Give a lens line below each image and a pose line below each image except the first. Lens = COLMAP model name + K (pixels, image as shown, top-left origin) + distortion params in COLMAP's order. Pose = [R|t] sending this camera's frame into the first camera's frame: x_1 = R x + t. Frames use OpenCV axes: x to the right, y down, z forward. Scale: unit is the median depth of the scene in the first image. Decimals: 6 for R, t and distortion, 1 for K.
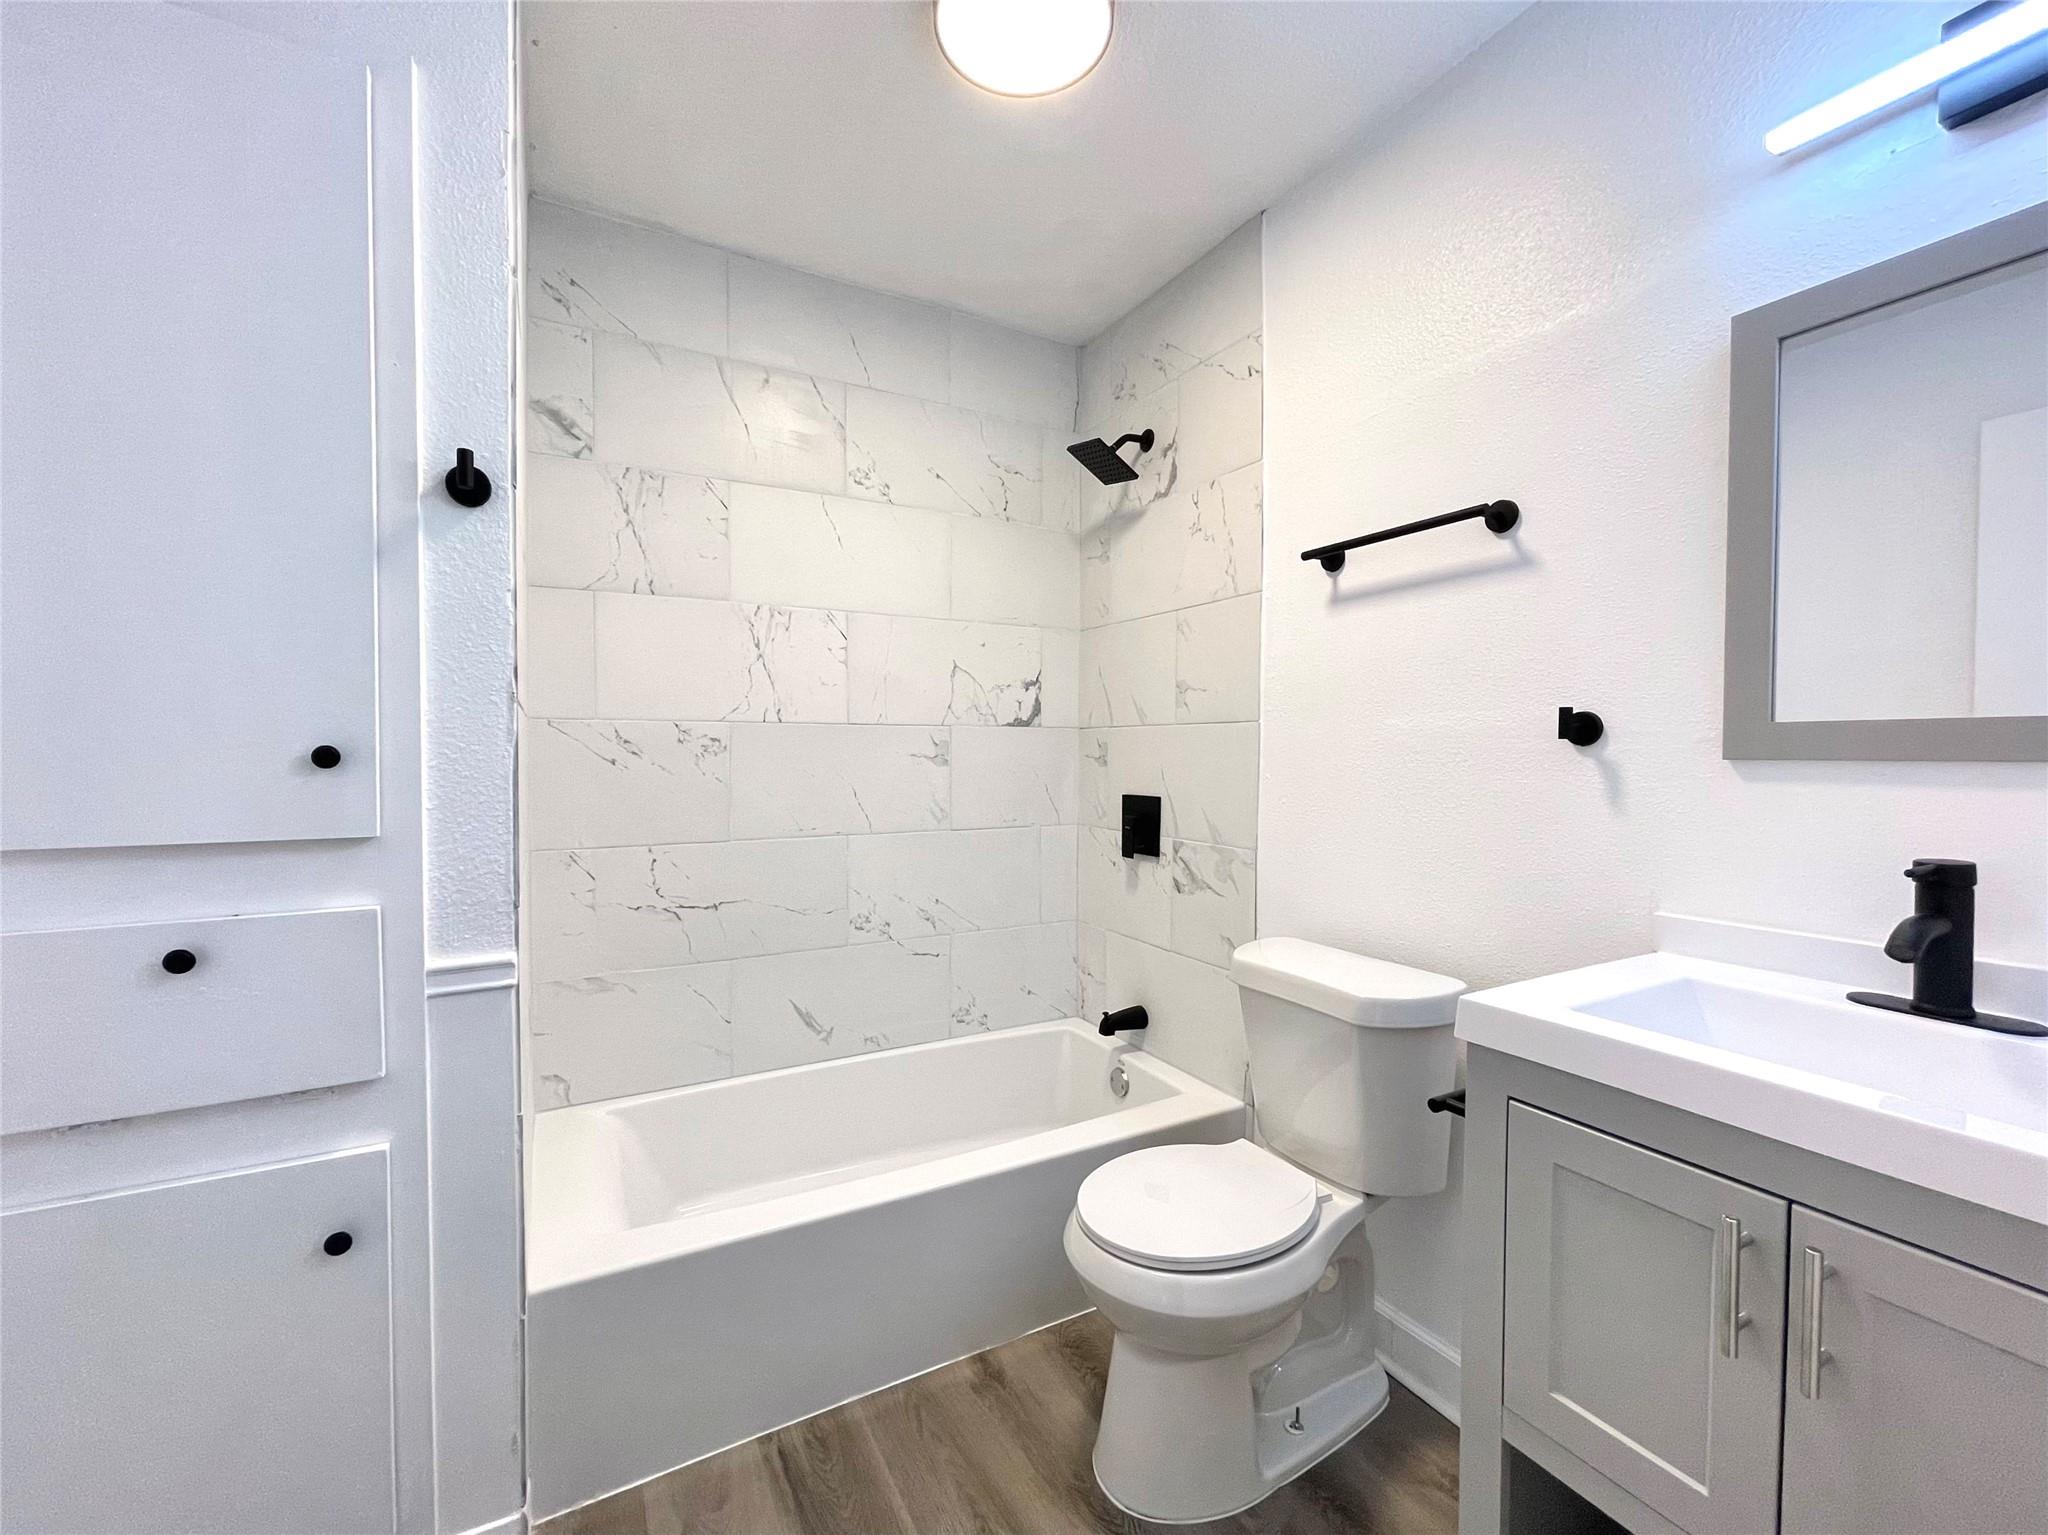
lens RADIAL K [[847.1, 0, 1034.6], [0, 847.1, 785.2], [0, 0, 1]] dist [0.002695, 0.000502]
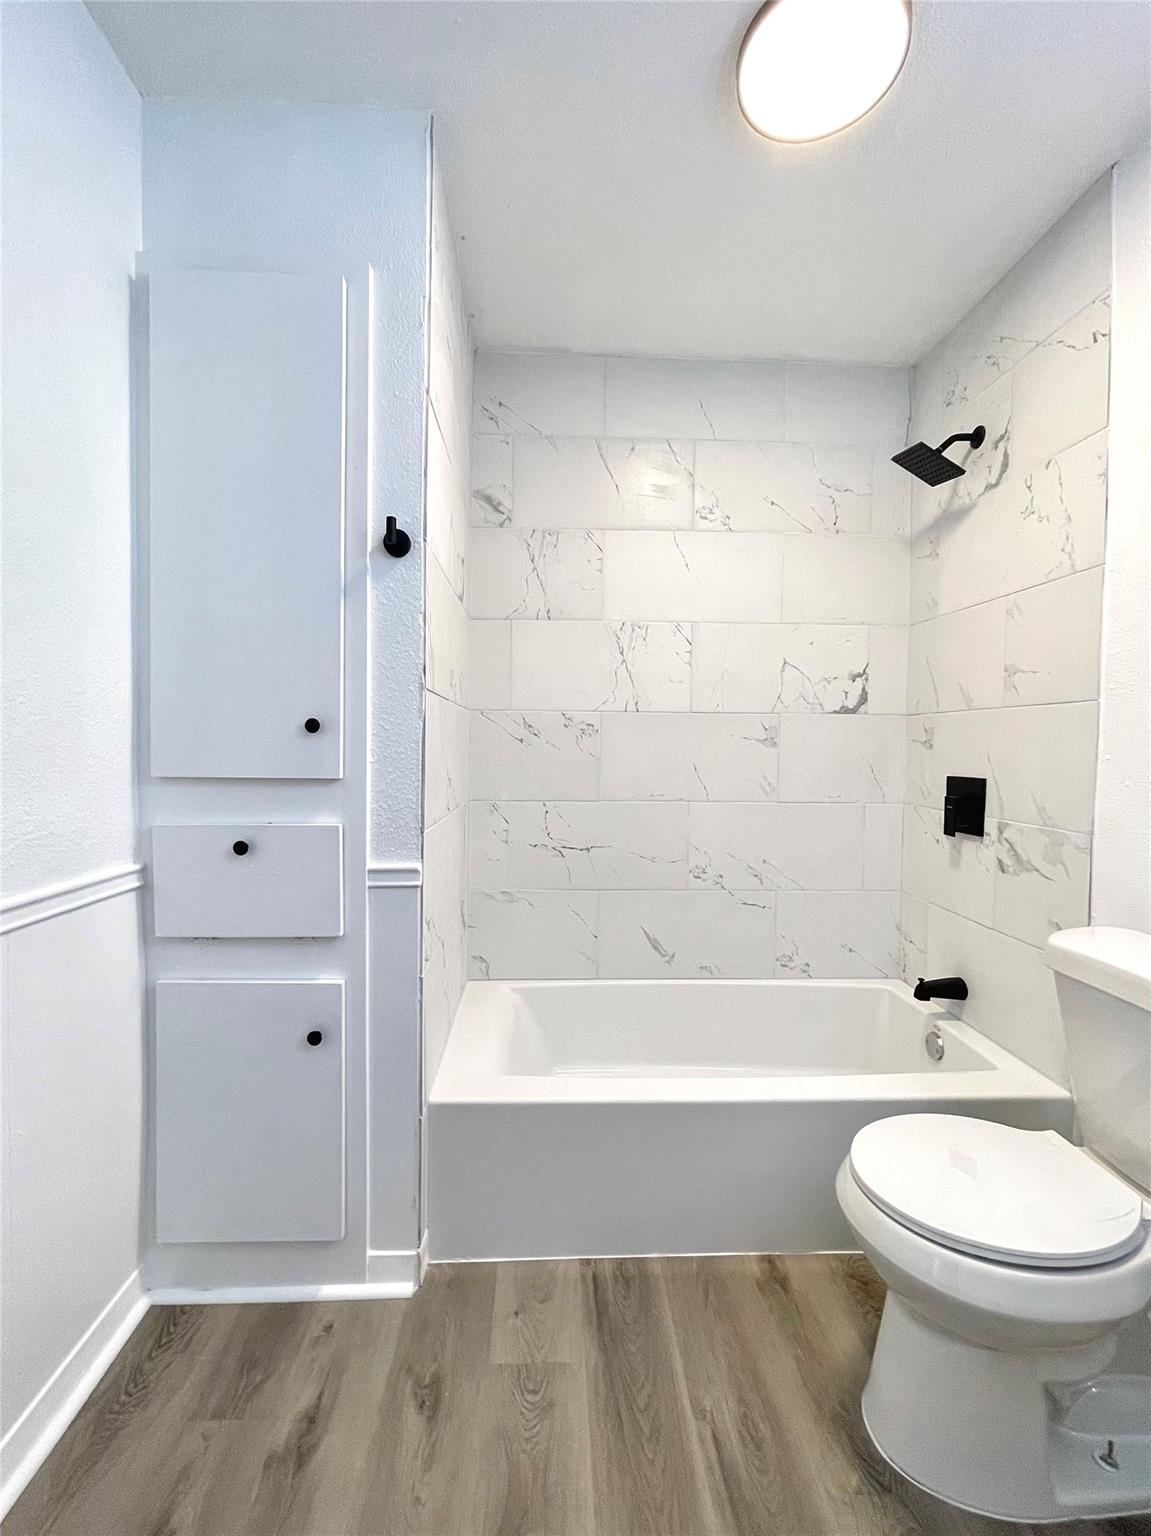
lens RADIAL K [[651.4, 0, 575.5], [0, 651.4, 768.0], [0, 0, 1]] dist [-0.001142, 0.000996]
pose [[0.891224, 0.022329, -0.453014, 0.071800], [-0.025833, 0.999665, -0.001550, 0.017292], [0.452827, 0.013084, 0.891502, 0.075360]]
